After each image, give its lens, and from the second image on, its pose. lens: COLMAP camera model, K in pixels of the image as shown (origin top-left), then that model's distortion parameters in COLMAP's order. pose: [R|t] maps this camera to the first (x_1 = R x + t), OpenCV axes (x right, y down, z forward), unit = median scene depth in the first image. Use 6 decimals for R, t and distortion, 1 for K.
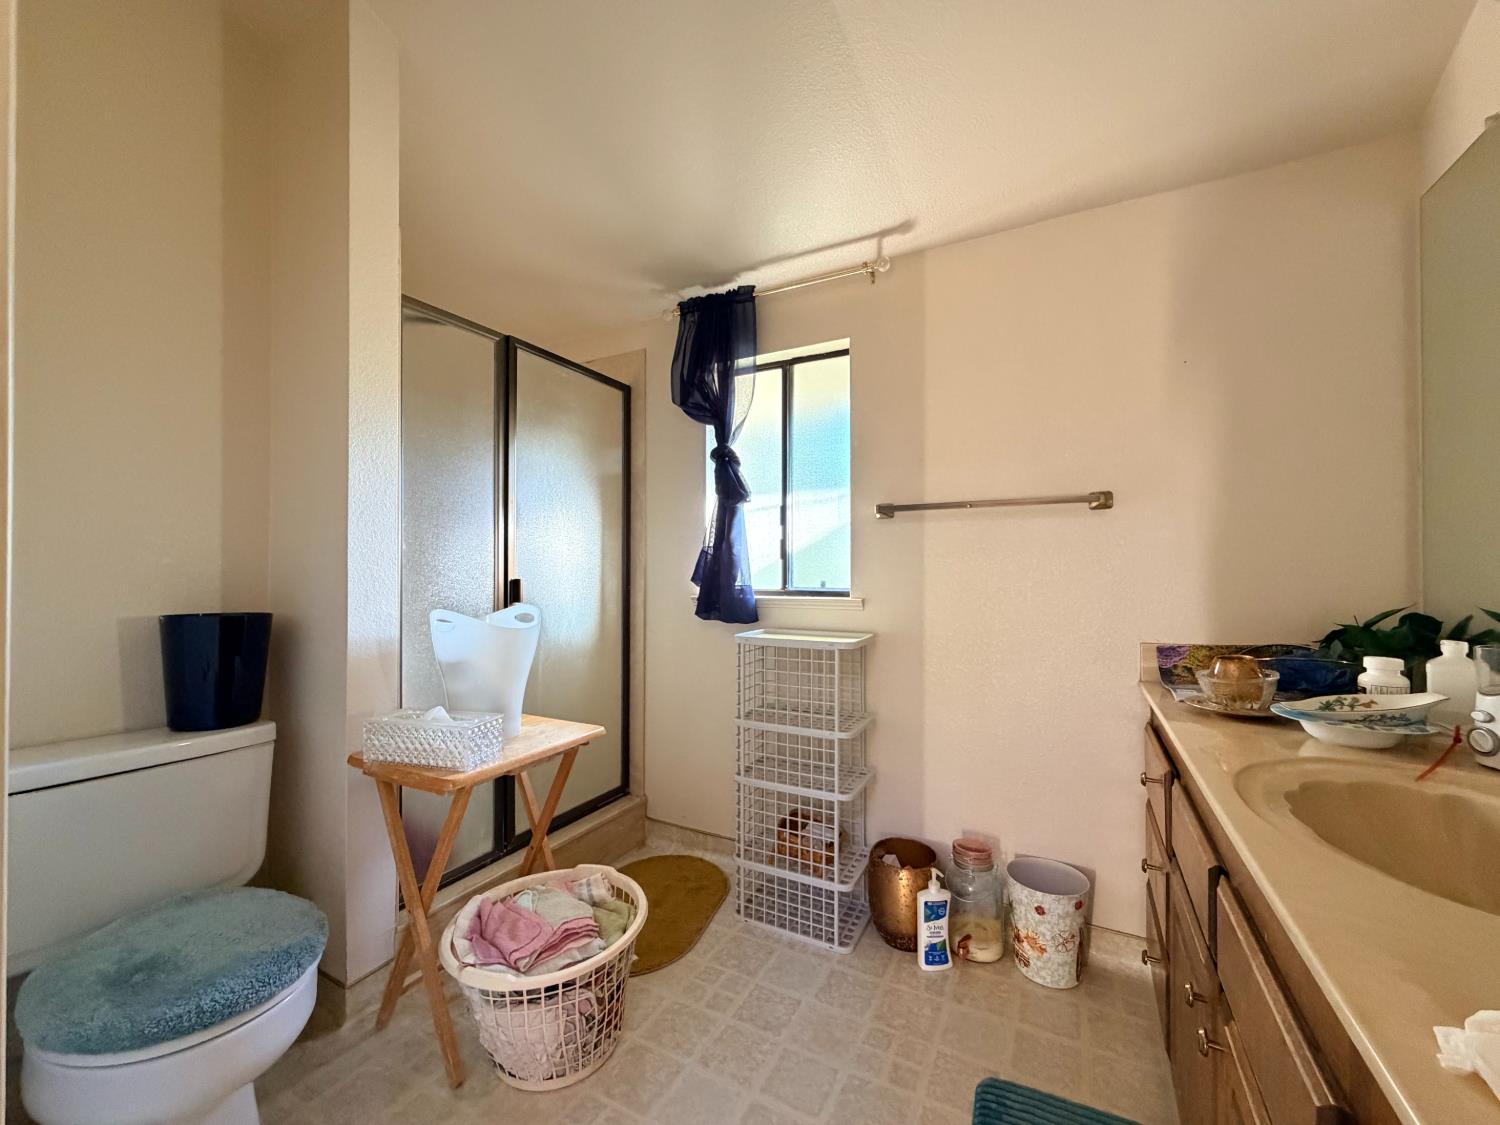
lens RADIAL K [[597.6, 0, 750.7], [0, 597.6, 565.4], [0, 0, 1]] dist [0.002365, -0.000567]
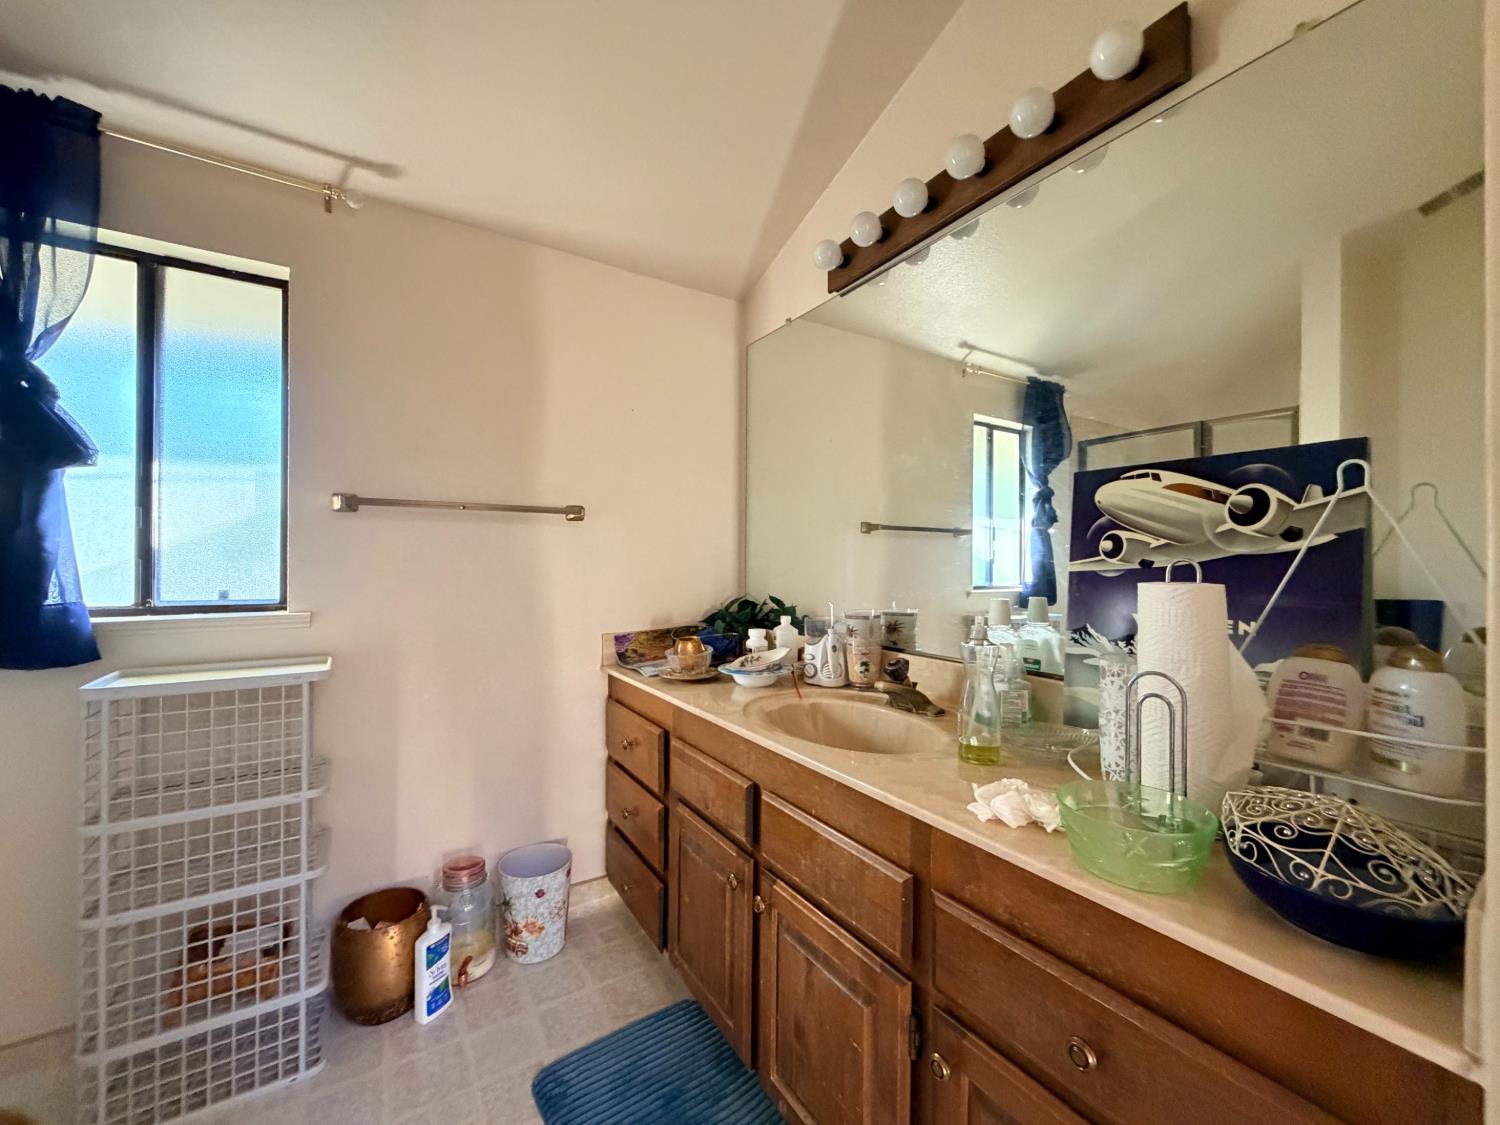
lens RADIAL K [[597.6, 0, 749.4], [0, 597.6, 565.2], [0, 0, 1]] dist [0.002365, -0.000567]
pose [[0.495977, 0.000324, 0.868336, -0.231447], [-0.010294, 0.999932, 0.005507, -0.018236], [-0.868275, -0.011670, 0.495946, 0.134581]]
